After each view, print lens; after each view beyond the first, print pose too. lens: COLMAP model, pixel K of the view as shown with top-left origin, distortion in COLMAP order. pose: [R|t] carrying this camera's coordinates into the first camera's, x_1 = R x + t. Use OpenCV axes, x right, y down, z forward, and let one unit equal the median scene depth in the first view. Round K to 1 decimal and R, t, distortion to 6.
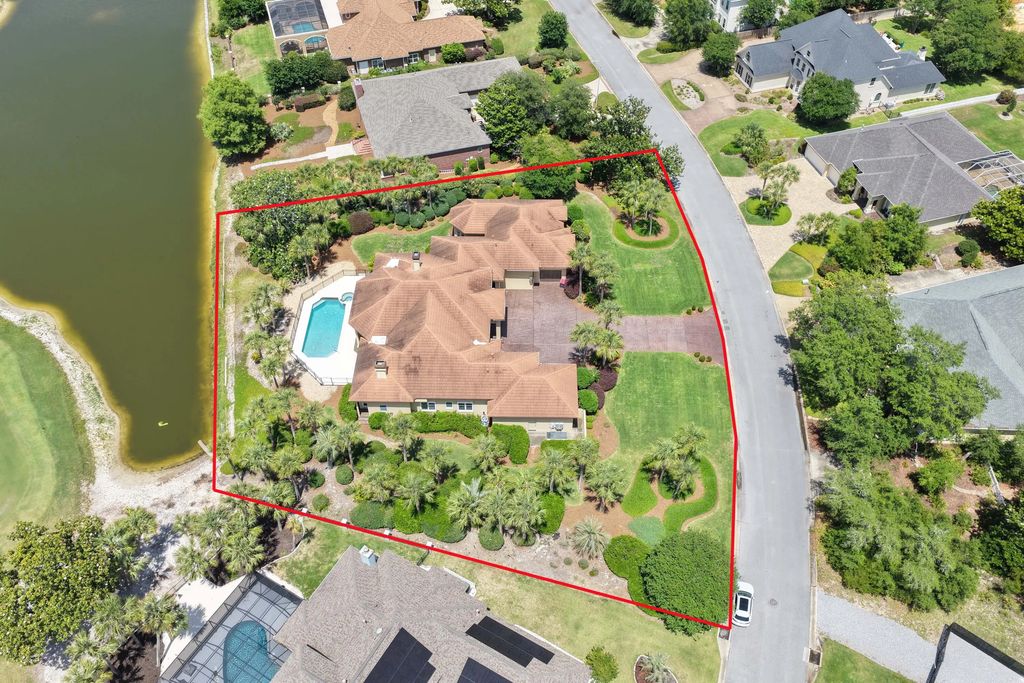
lens RADIAL K [[844.9, 0, 507.3], [0, 844.9, 348.7], [0, 0, 1]] dist [-0.010018, 0.045292]
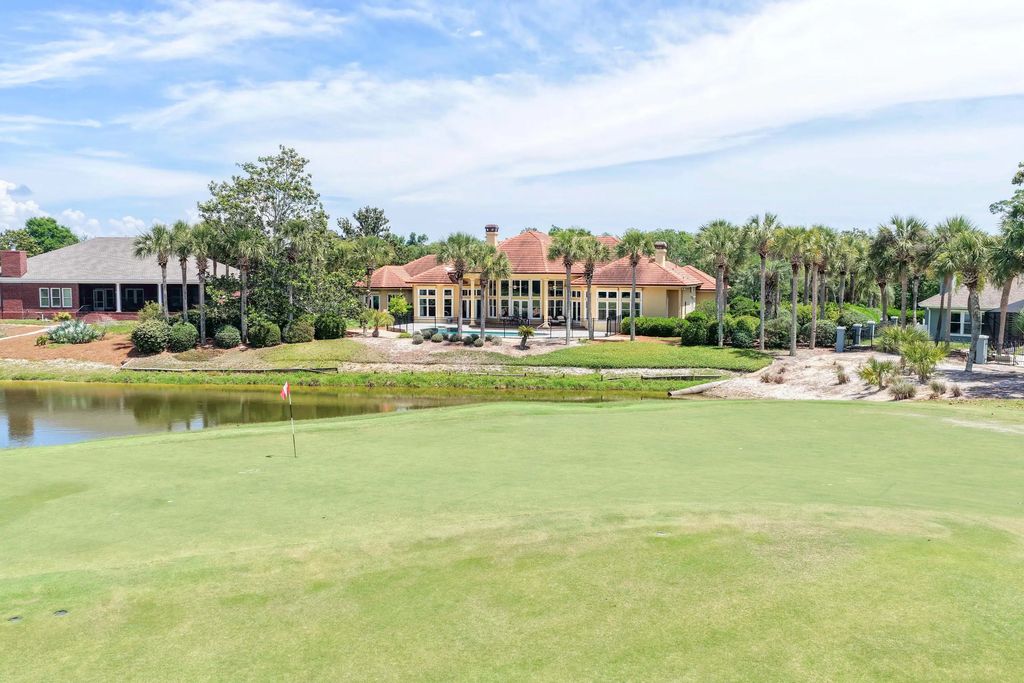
lens RADIAL K [[844.9, 0, 522.4], [0, 844.9, 374.7], [0, 0, 1]] dist [-0.010018, 0.045292]
pose [[0.299895, -0.087872, 0.949917, -0.792728], [0.713397, 0.681740, -0.162160, 0.111334], [-0.633347, 0.726298, 0.267138, 0.836832]]
